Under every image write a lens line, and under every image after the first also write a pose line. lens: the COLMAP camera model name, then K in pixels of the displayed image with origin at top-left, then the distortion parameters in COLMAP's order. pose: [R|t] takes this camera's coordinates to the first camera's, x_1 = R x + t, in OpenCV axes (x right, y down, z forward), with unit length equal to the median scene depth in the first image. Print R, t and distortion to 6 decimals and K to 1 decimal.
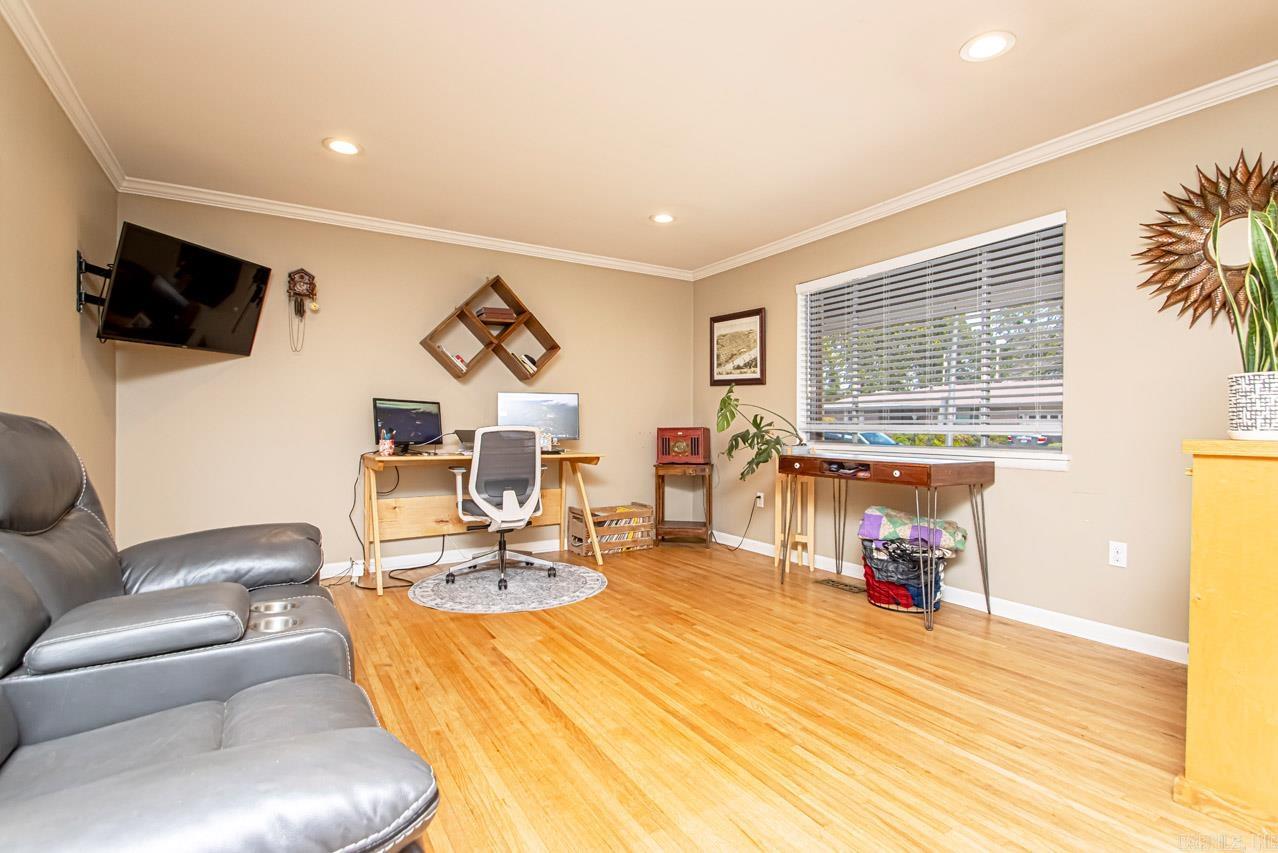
lens RADIAL K [[601.8, 0, 655.1], [0, 601.8, 425.1], [0, 0, 1]] dist [0.000753, -0.000007]
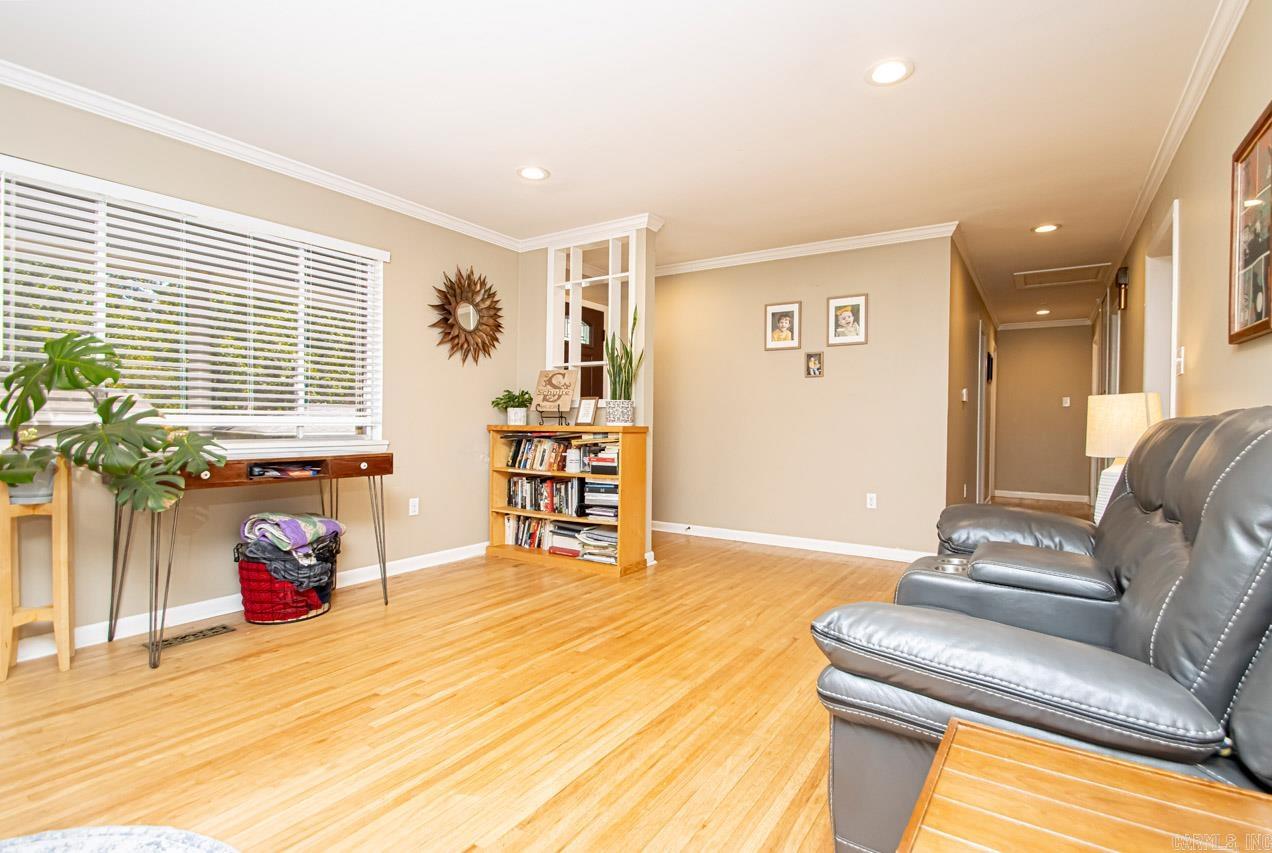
lens RADIAL K [[599.0, 0, 652.0], [0, 599.0, 425.1], [0, 0, 1]] dist [0.000753, -0.000007]
pose [[-0.412738, -0.011281, 0.910780, -0.748775], [-0.008953, 0.999925, 0.008328, 0.000352], [-0.910806, -0.004717, -0.412809, 1.034981]]
